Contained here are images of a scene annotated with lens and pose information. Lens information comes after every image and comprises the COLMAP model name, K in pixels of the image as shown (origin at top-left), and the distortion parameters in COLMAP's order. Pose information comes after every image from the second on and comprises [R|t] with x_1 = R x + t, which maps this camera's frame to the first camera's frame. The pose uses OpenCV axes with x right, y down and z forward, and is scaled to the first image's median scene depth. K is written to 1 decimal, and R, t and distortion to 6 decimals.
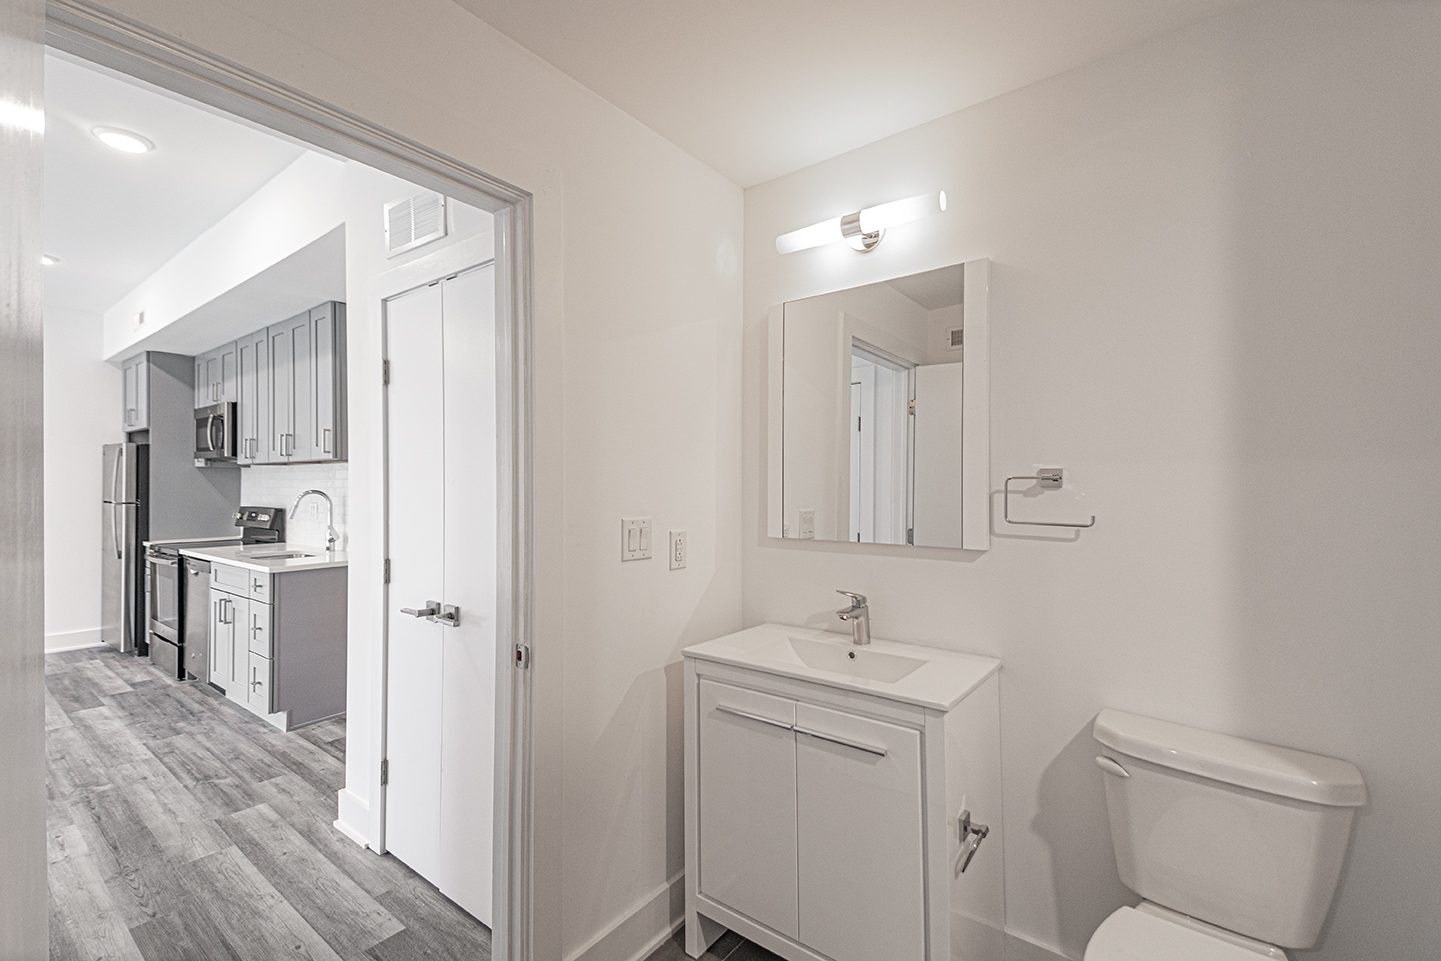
lens RADIAL K [[641.7, 0, 692.6], [0, 641.7, 479.1], [0, 0, 1]] dist [0.072300, -0.034015]
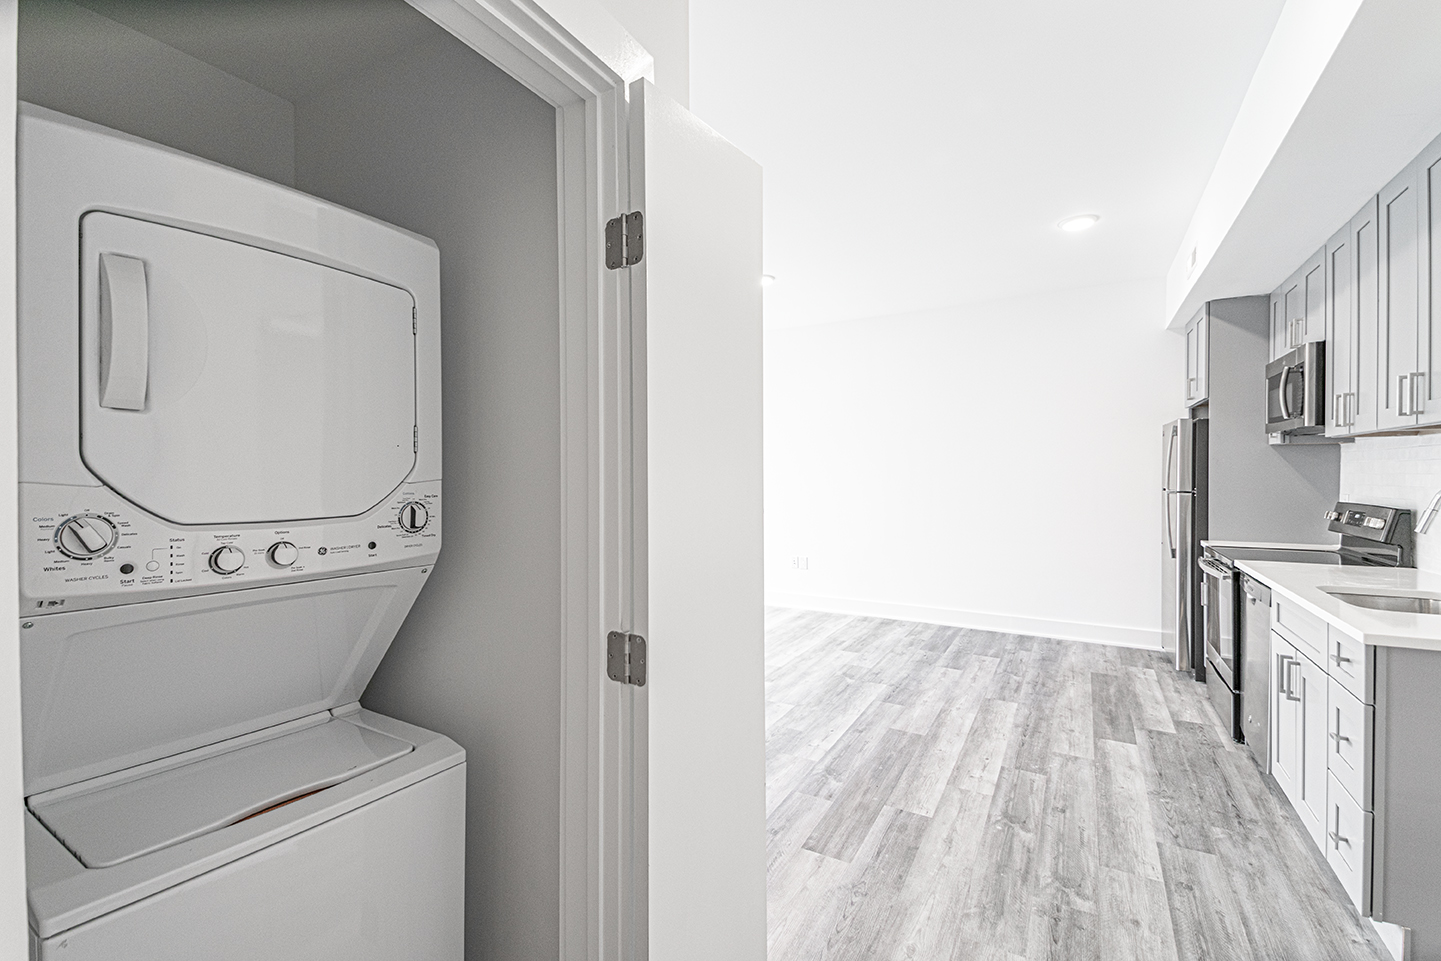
lens RADIAL K [[617.9, 0, 707.7], [0, 617.9, 479.7], [0, 0, 1]] dist [0.055430, -0.031180]
pose [[0.158683, 0.011989, -0.987257, -0.192824], [0.012616, 0.999820, 0.014169, 0.002788], [0.987249, -0.014704, 0.158504, 0.333817]]
